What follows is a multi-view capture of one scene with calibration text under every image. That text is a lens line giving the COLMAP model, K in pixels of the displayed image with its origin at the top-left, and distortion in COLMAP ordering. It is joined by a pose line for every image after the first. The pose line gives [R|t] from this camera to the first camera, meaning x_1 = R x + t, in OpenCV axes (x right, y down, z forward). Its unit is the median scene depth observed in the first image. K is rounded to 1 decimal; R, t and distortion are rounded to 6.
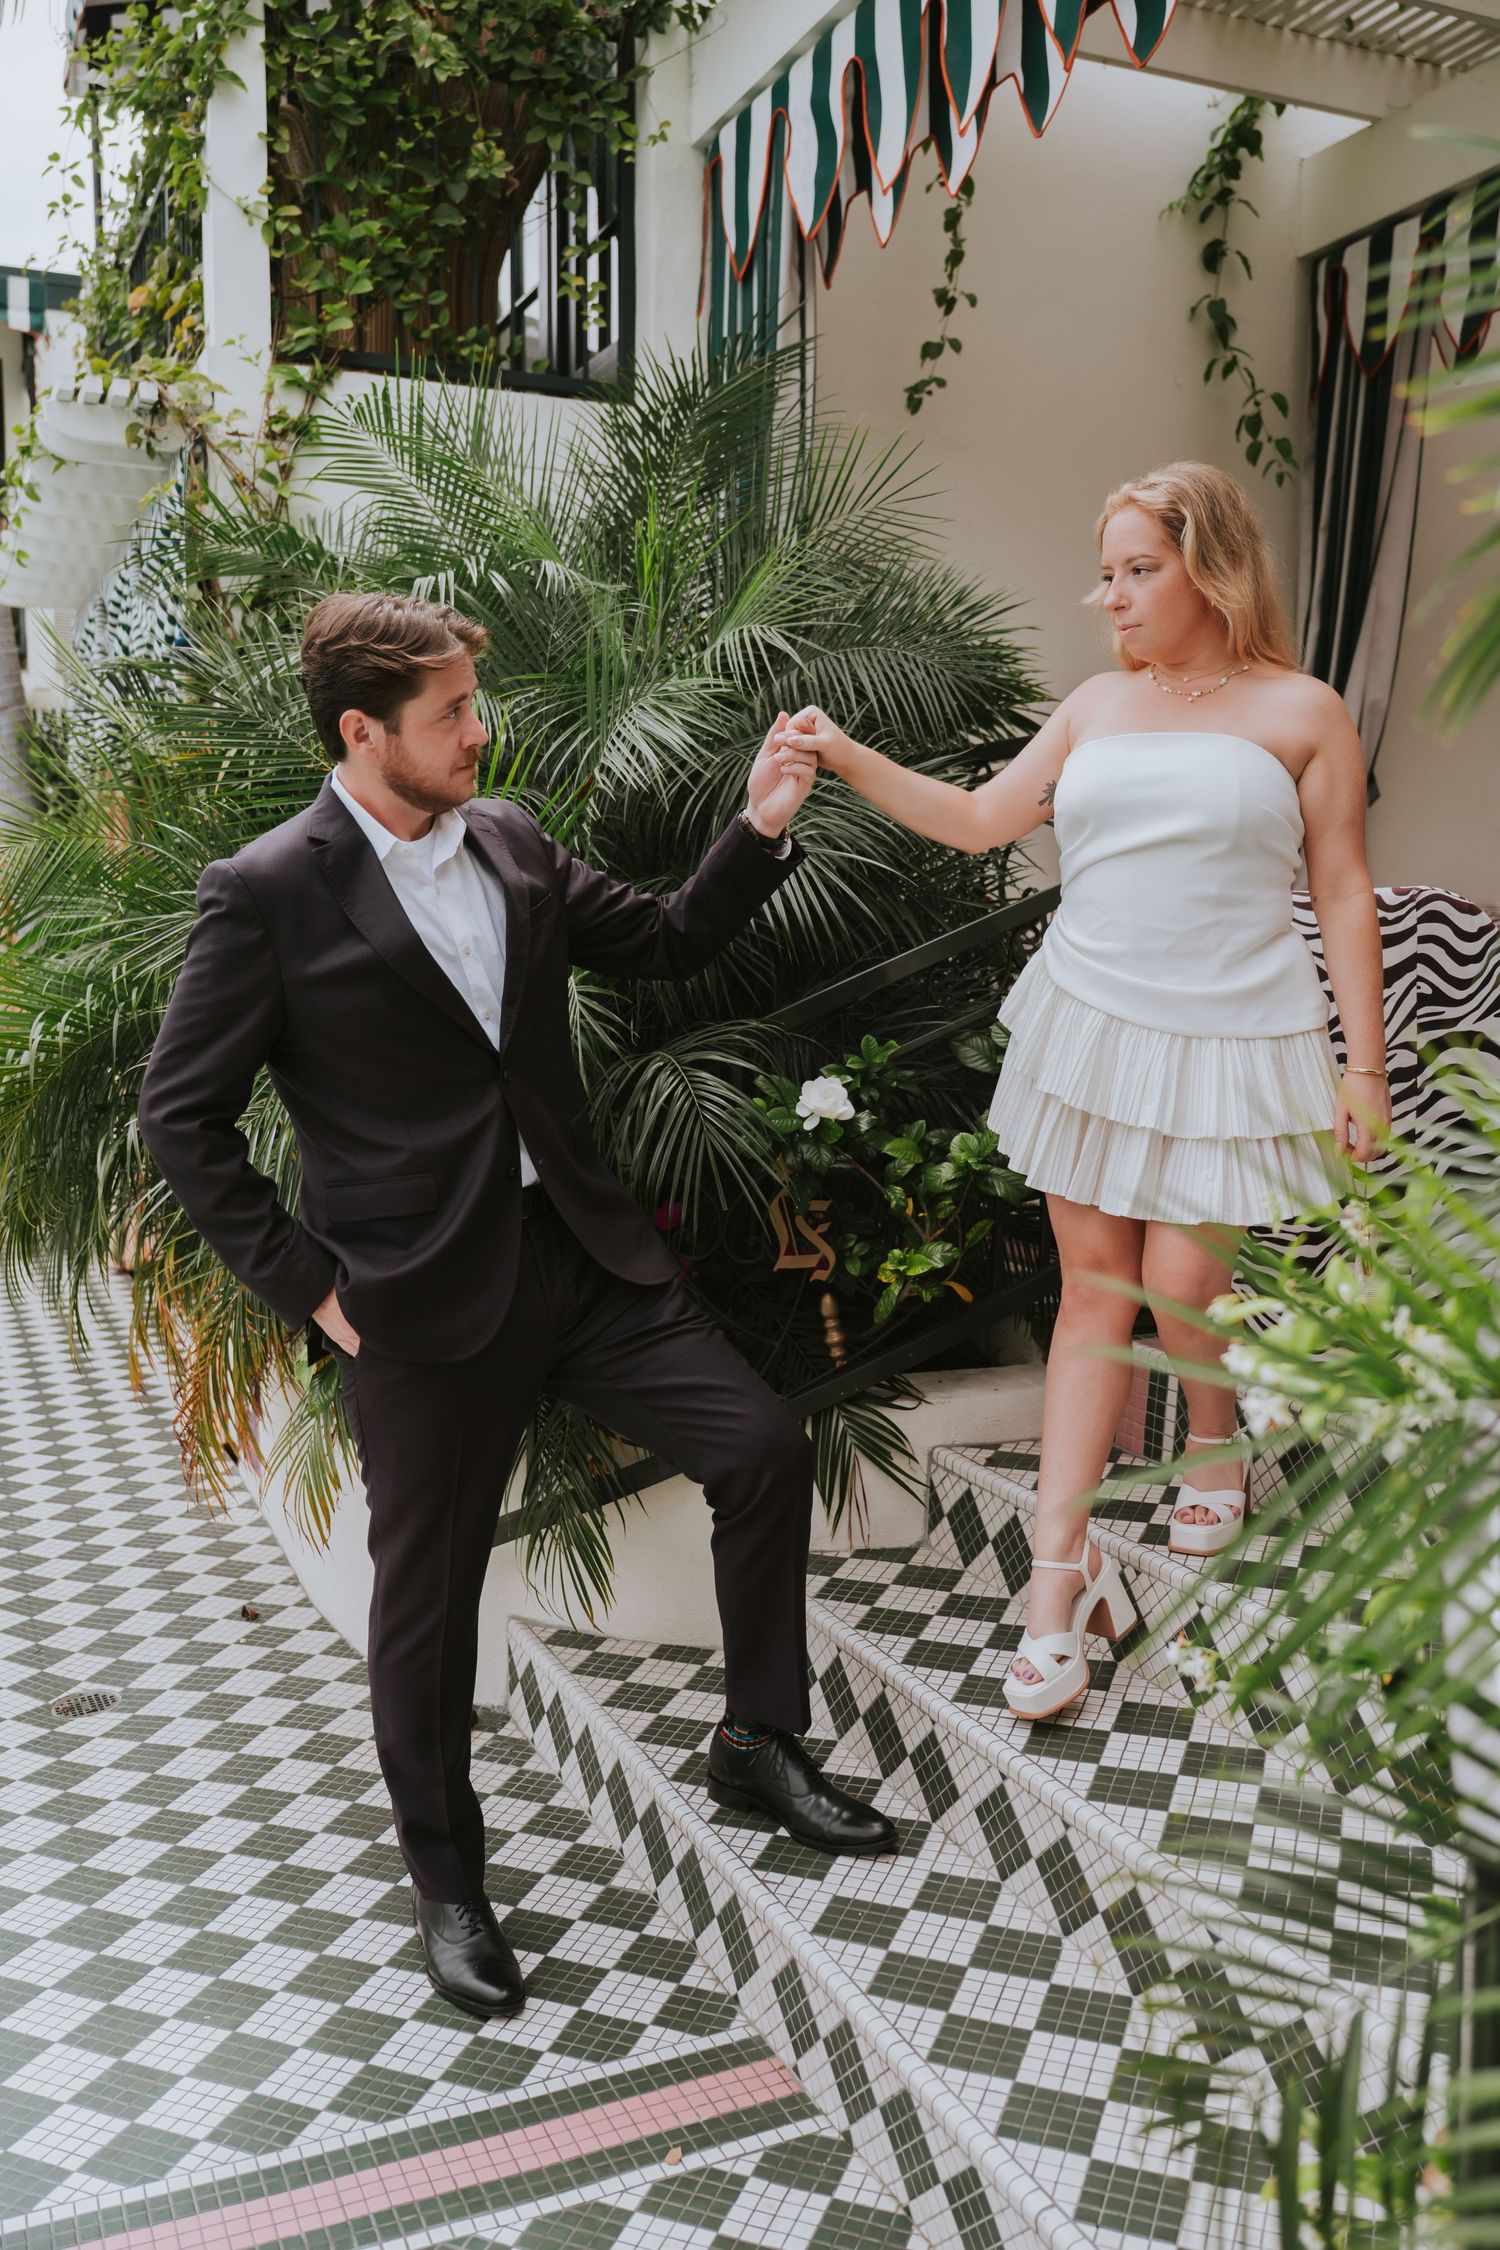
lens RADIAL K [[2093.9, 0, 750.0], [0, 2093.9, 1125.0], [0, 0, 1]] dist [0.000995, 0.013958]
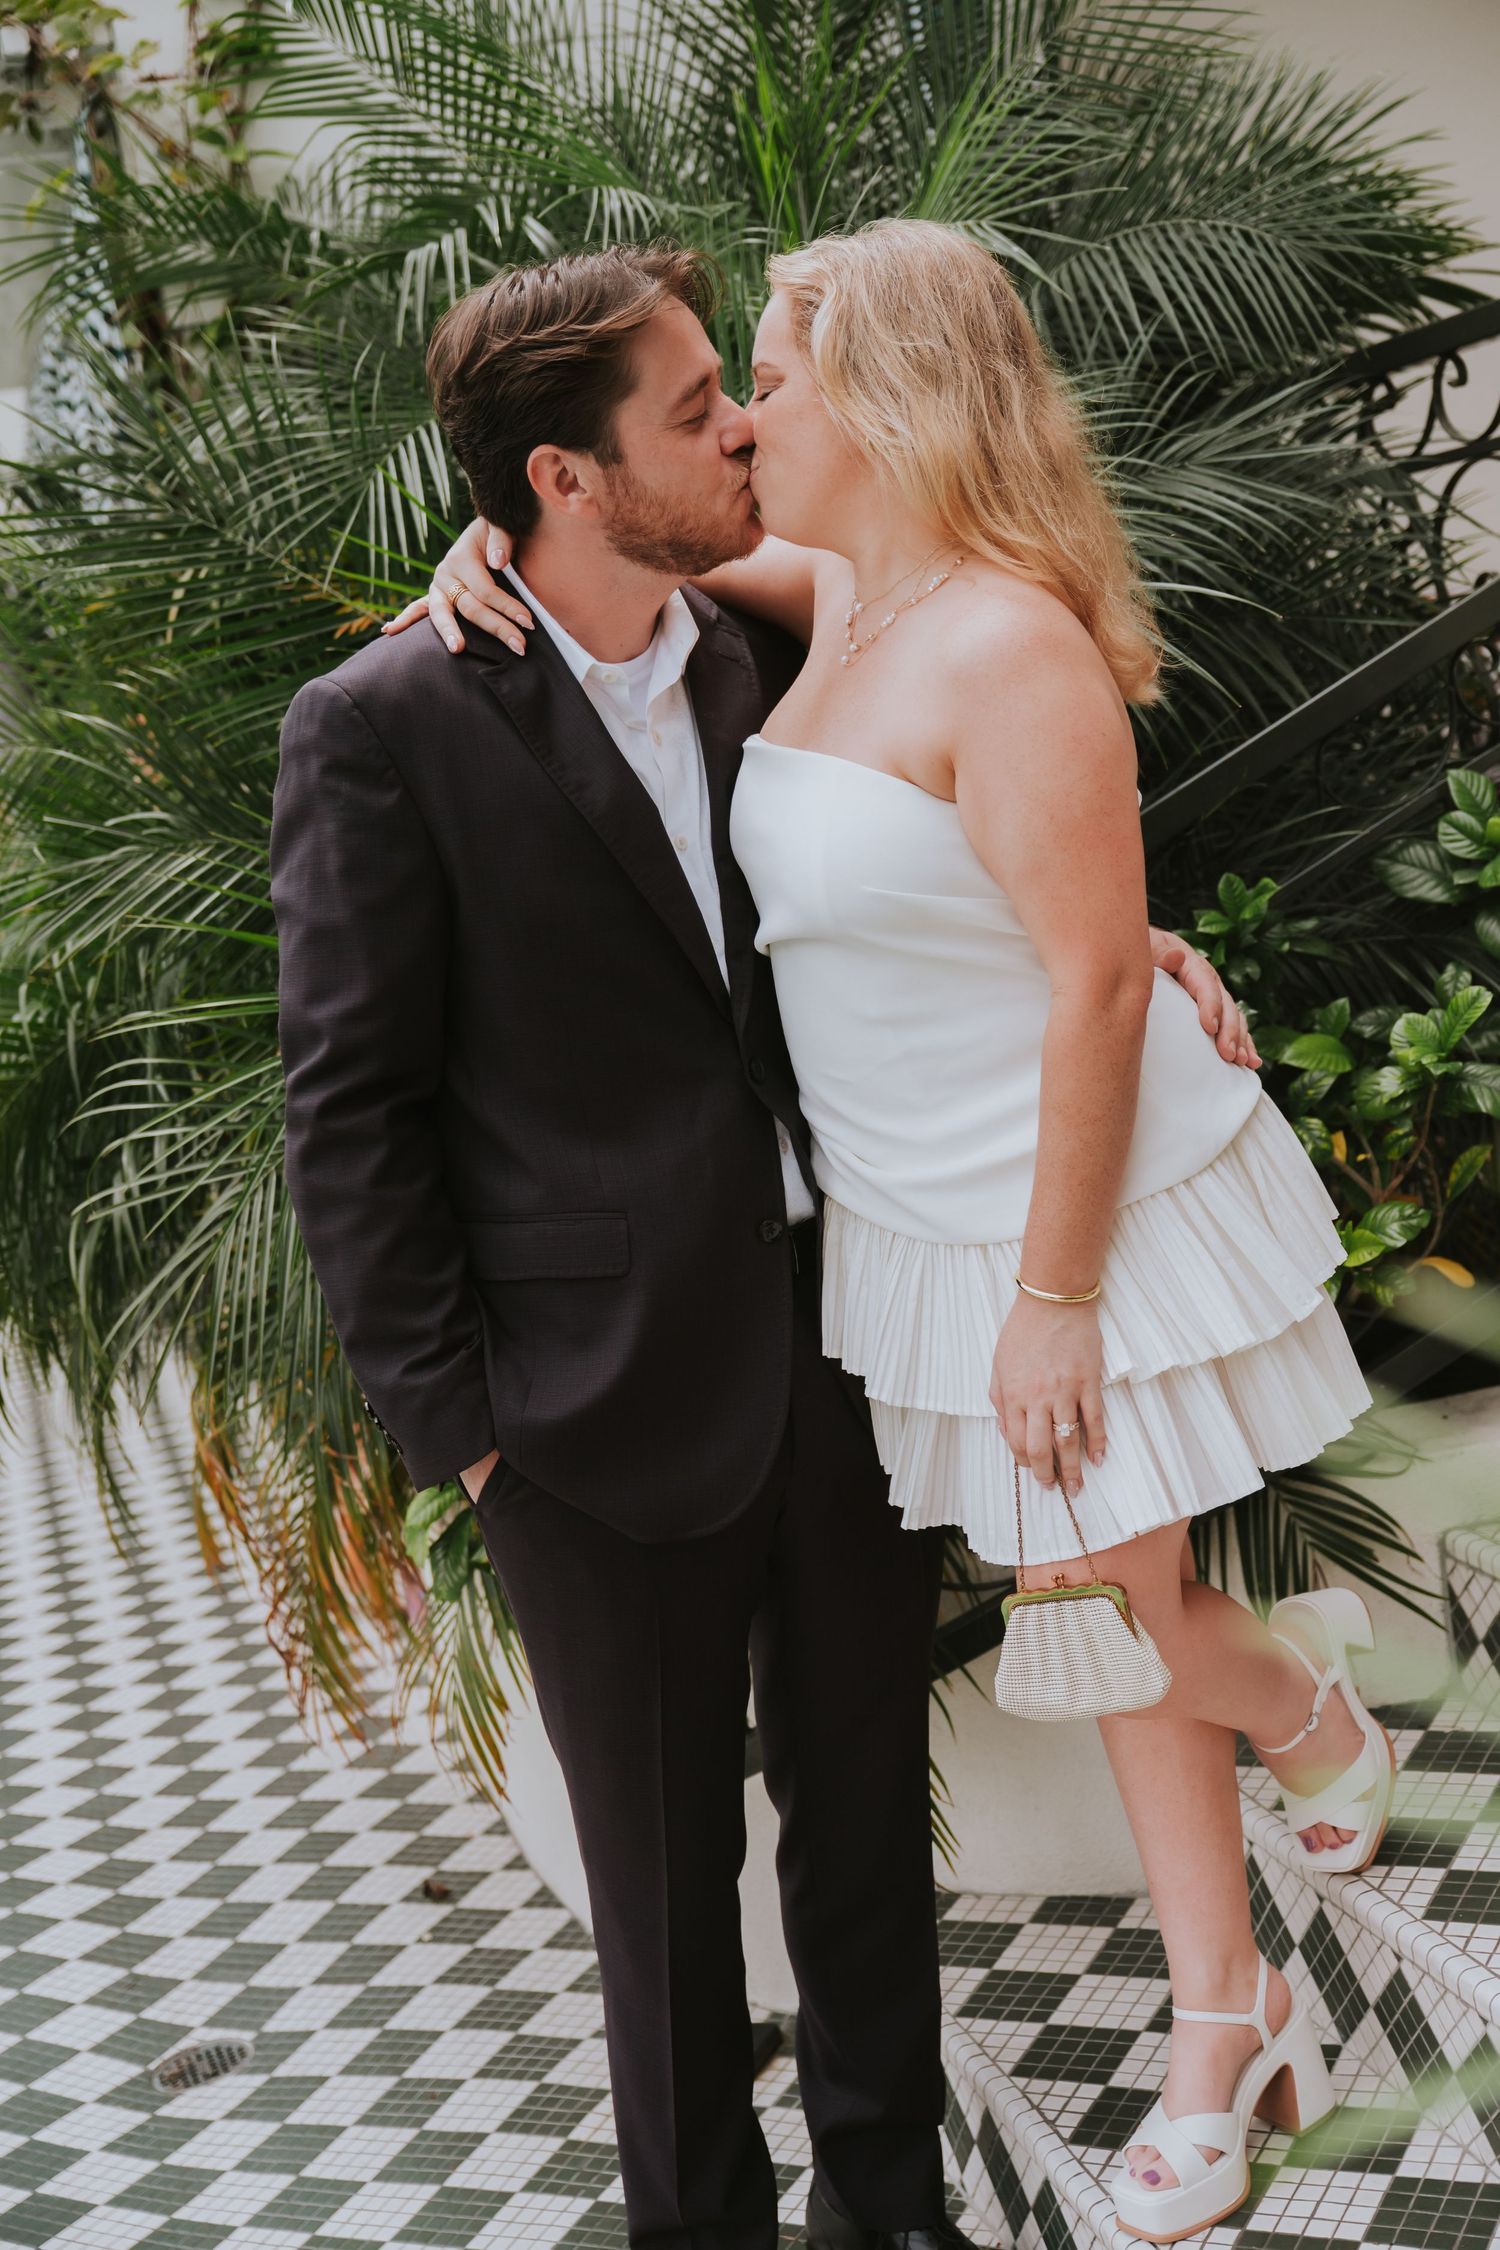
lens RADIAL K [[3042.5, 0, 750.0], [0, 3042.5, 1125.0], [0, 0, 1]] dist [0.022681, -0.096116]
pose [[0.975272, -0.146013, -0.165908, 0.051943], [0.153955, 0.987422, 0.035992, -0.022091], [0.158566, -0.060644, 0.985484, 0.107568]]
